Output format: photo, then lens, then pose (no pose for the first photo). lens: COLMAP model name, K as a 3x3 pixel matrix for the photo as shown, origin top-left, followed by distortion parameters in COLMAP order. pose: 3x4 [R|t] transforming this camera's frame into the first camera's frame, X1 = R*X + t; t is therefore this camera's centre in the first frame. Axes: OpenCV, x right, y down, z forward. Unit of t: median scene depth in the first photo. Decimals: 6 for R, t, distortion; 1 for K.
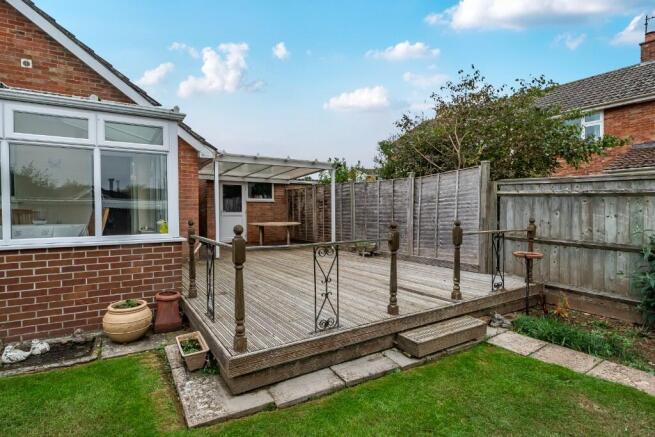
lens RADIAL K [[343.0, 0, 327.5], [0, 343.0, 218.5], [0, 0, 1]] dist [-0.001767, 0.000023]
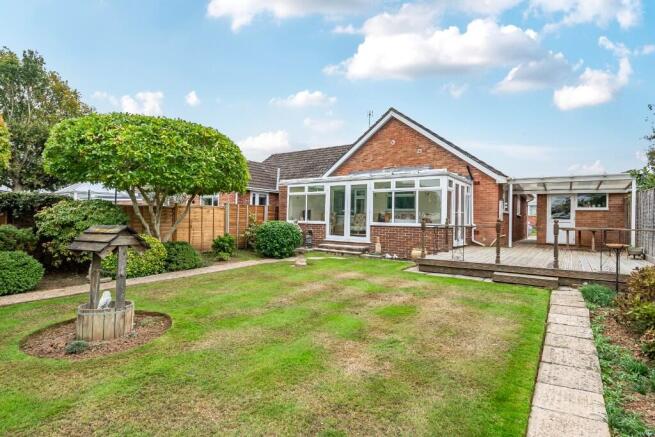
lens RADIAL K [[343.0, 0, 327.5], [0, 343.0, 218.5], [0, 0, 1]] dist [-0.001767, 0.000023]
pose [[0.389357, 0.012086, -0.921008, 0.660075], [-0.041798, 0.999116, -0.004559, 0.023929], [0.920138, 0.040272, 0.389518, -0.295308]]
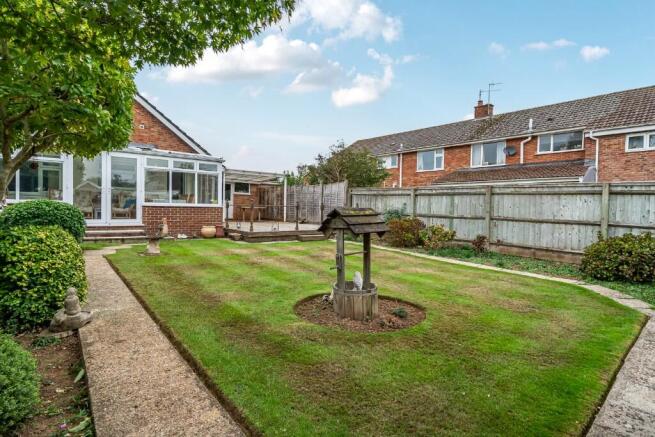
lens RADIAL K [[343.0, 0, 327.5], [0, 343.0, 218.5], [0, 0, 1]] dist [-0.001767, 0.000023]
pose [[0.994651, 0.024051, 0.100451, 0.060369], [-0.024801, 0.999673, 0.006217, 0.056647], [-0.100268, -0.008675, 0.994923, -0.842102]]
